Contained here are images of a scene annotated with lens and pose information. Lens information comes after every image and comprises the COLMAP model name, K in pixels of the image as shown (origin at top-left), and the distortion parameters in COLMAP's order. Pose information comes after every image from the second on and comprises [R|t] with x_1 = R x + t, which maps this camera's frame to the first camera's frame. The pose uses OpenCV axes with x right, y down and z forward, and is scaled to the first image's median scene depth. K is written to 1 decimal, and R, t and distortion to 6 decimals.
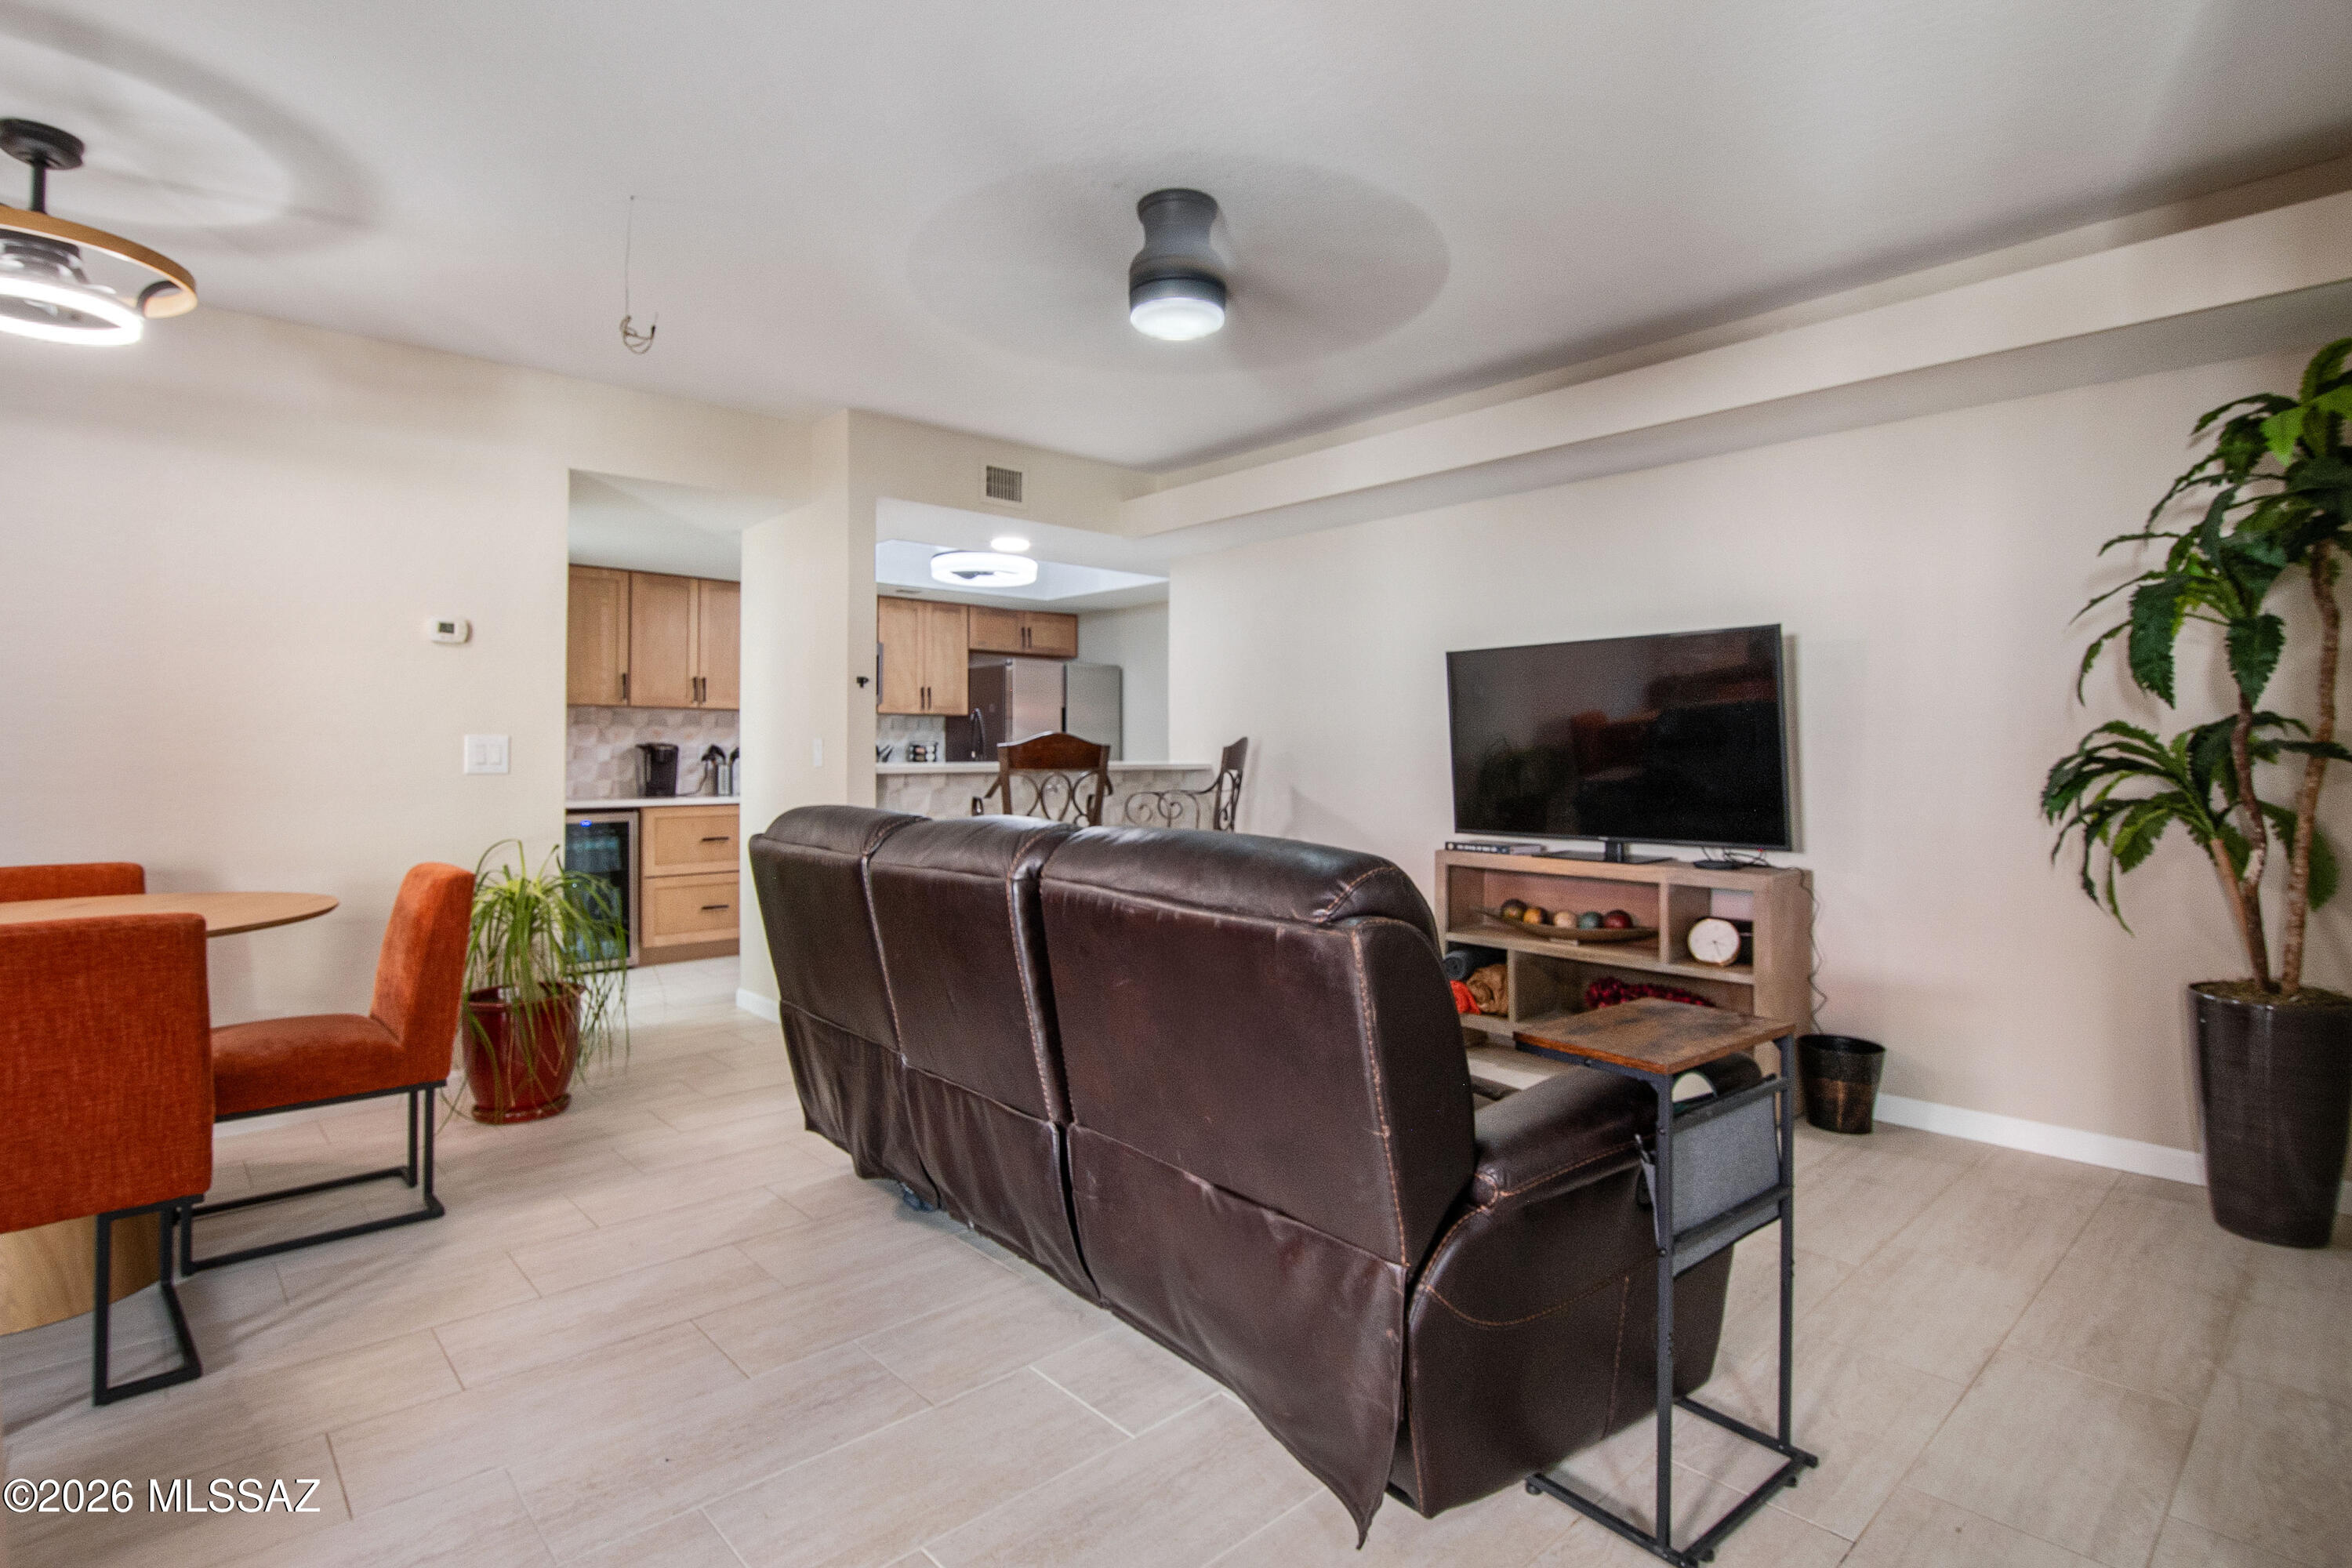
lens RADIAL K [[1185.8, 0, 1193.3], [0, 1185.8, 740.1], [0, 0, 1]] dist [-0.007657, -0.000867]
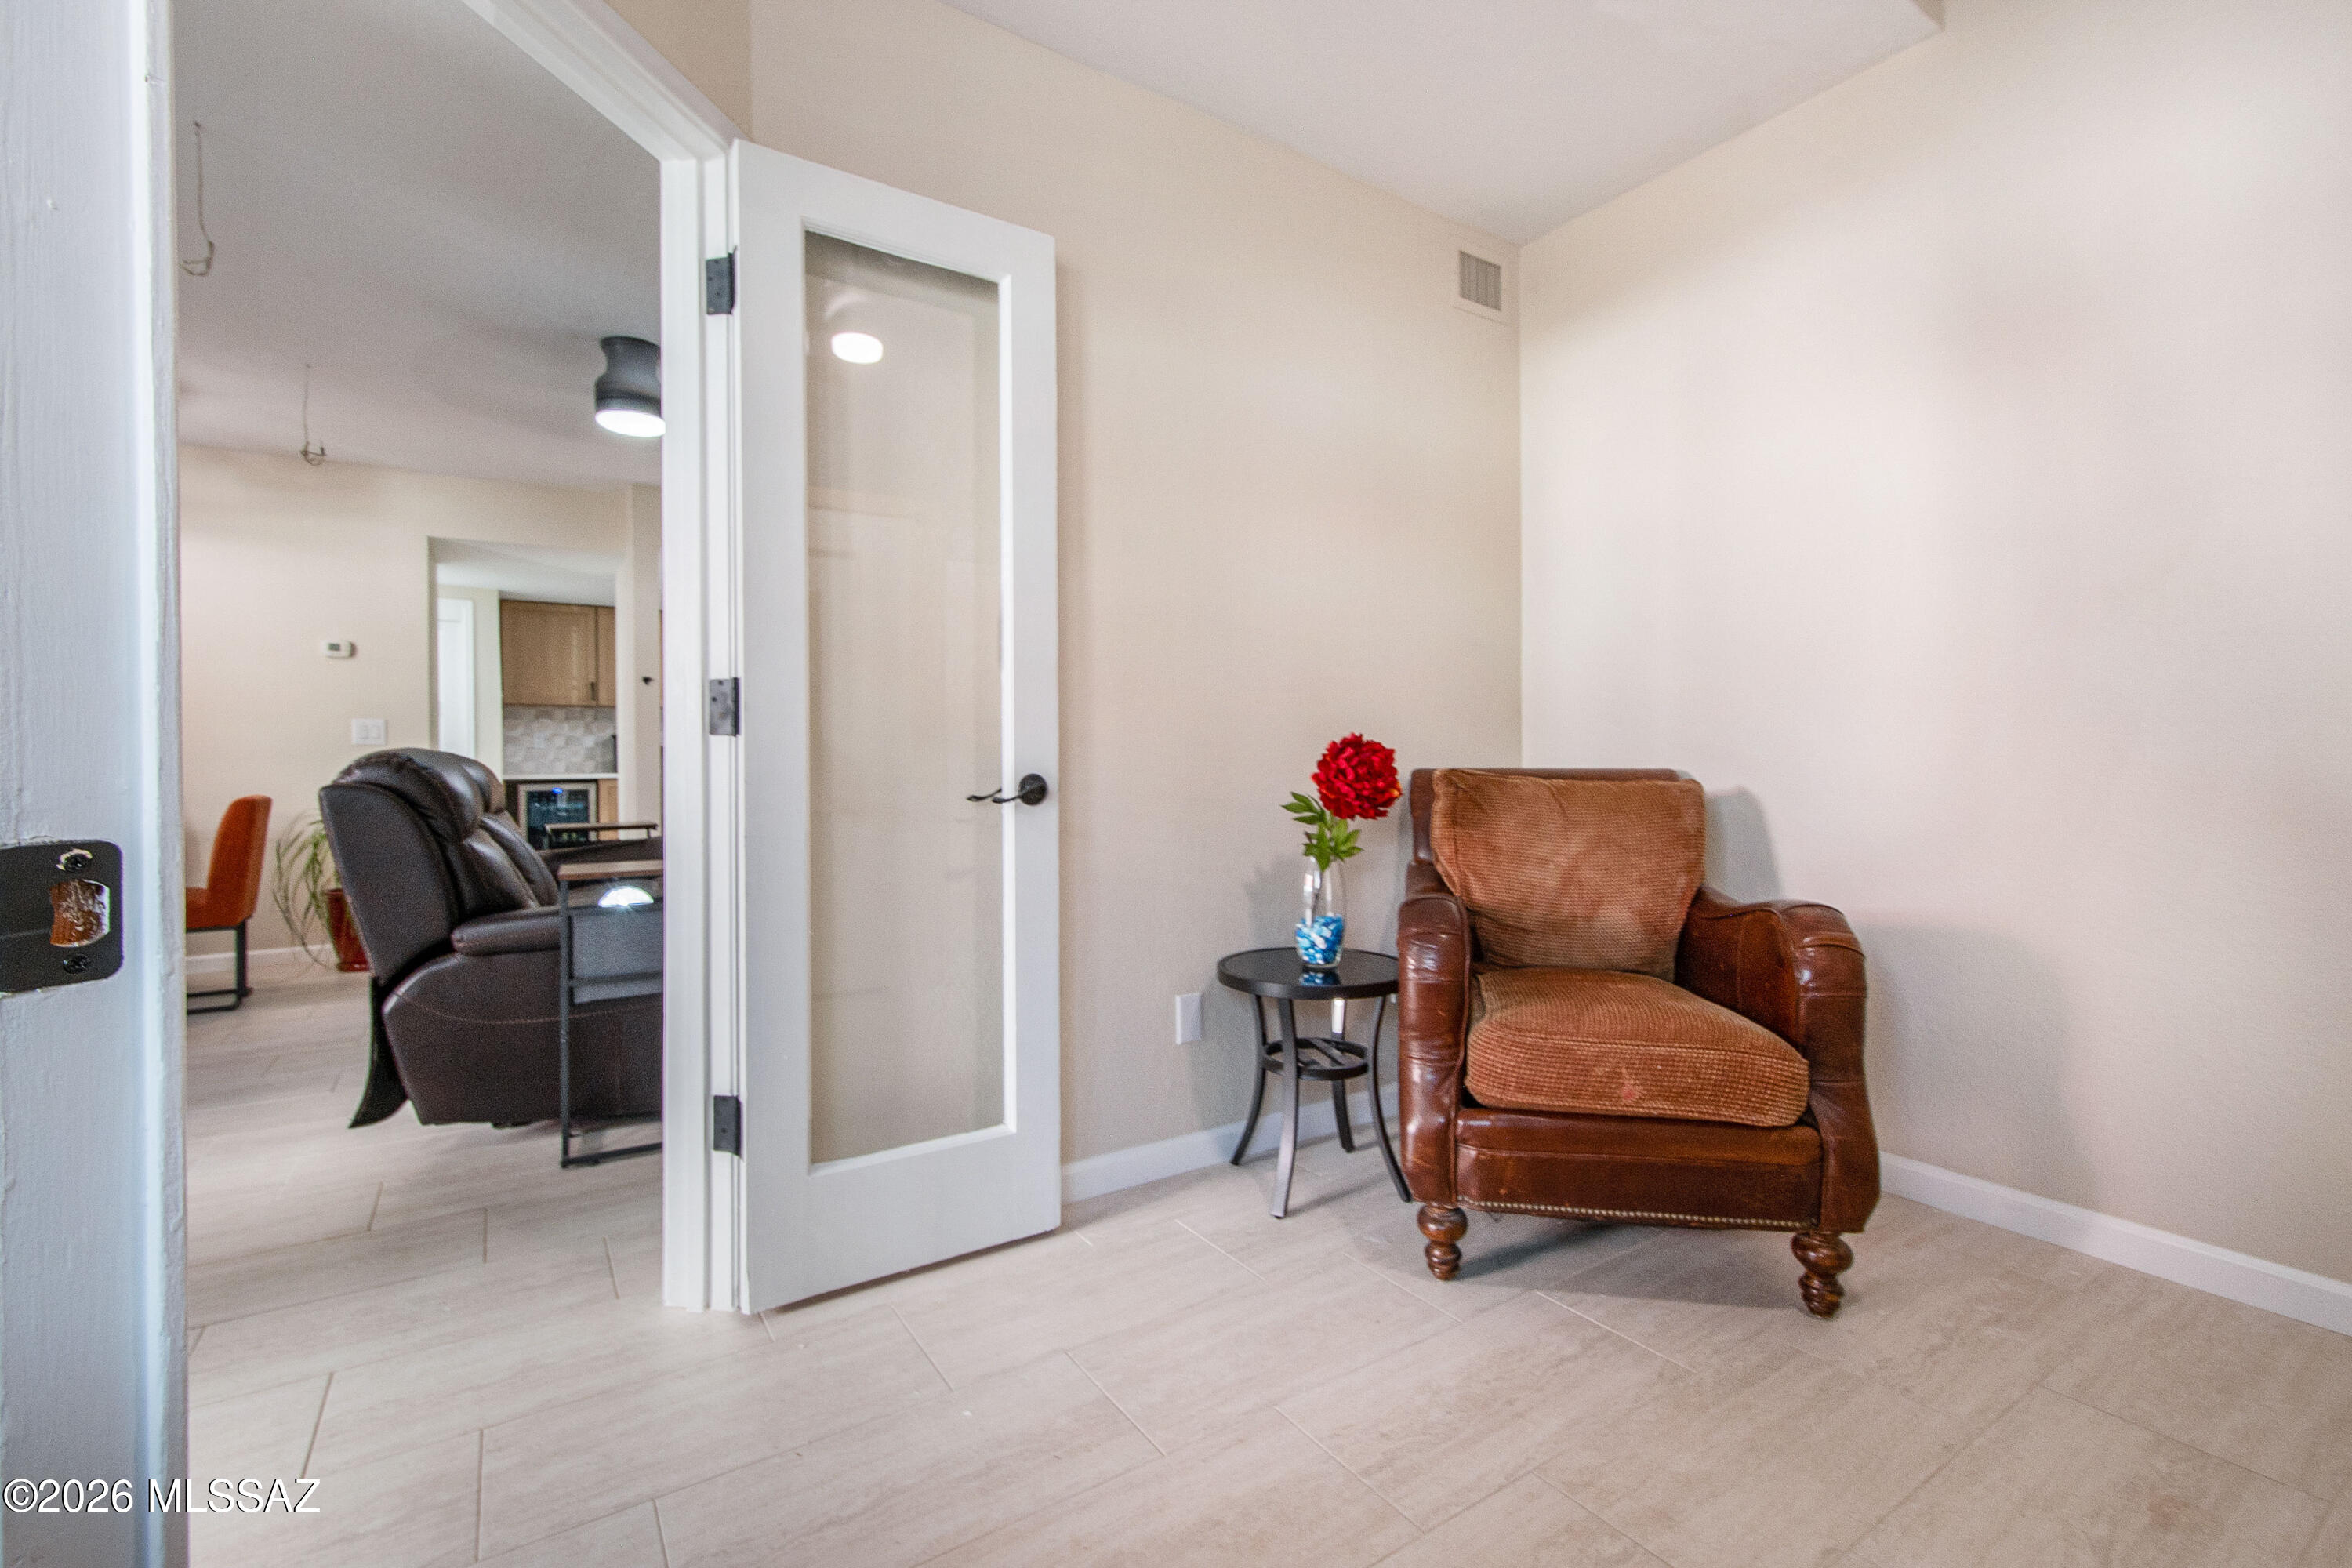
lens RADIAL K [[1064.6, 0, 1181.8], [0, 1064.6, 776.9], [0, 0, 1]] dist [-0.002922, 0.000207]
pose [[0.984349, -0.004310, -0.176180, 0.541790], [0.009285, 0.999581, 0.027420, 0.034862], [0.175988, -0.028626, 0.983976, -0.119038]]
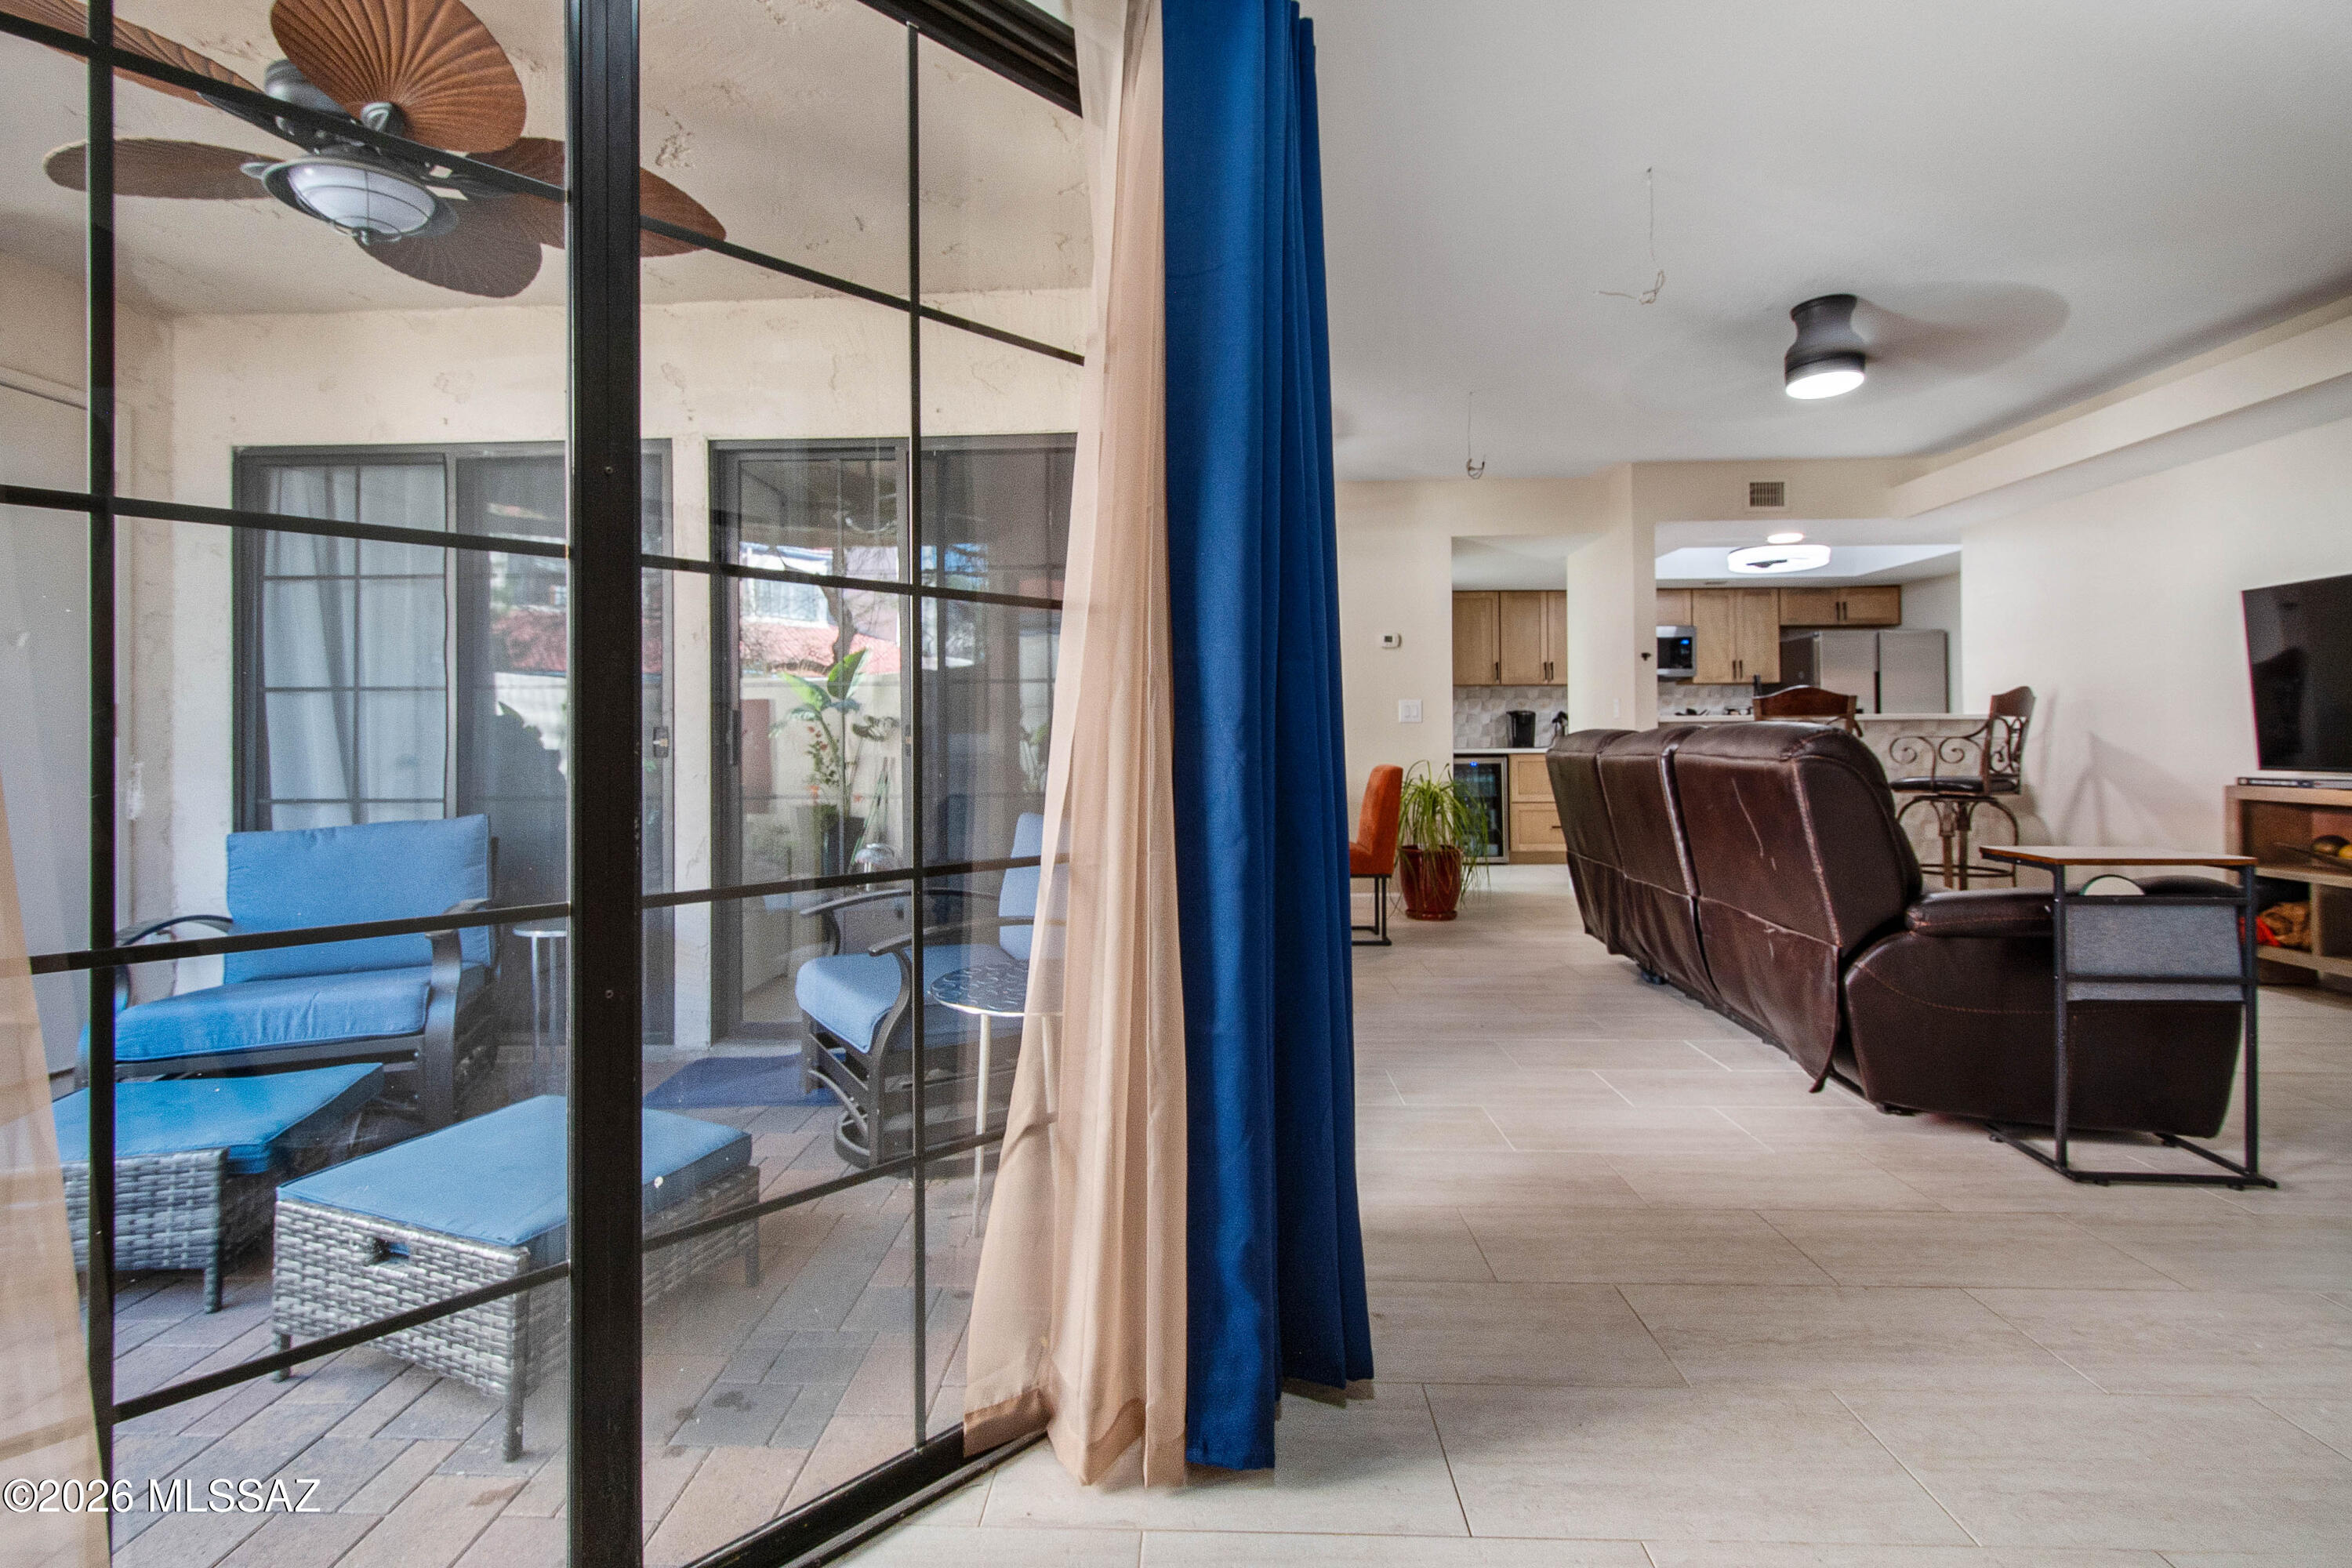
lens RADIAL K [[1064.6, 0, 1156.9], [0, 1064.6, 731.6], [0, 0, 1]] dist [-0.002922, 0.000207]
pose [[0.708629, -0.012914, -0.705463, 0.191699], [0.017599, 0.999845, -0.000625, 0.029548], [0.705362, -0.011973, 0.708746, -0.293499]]
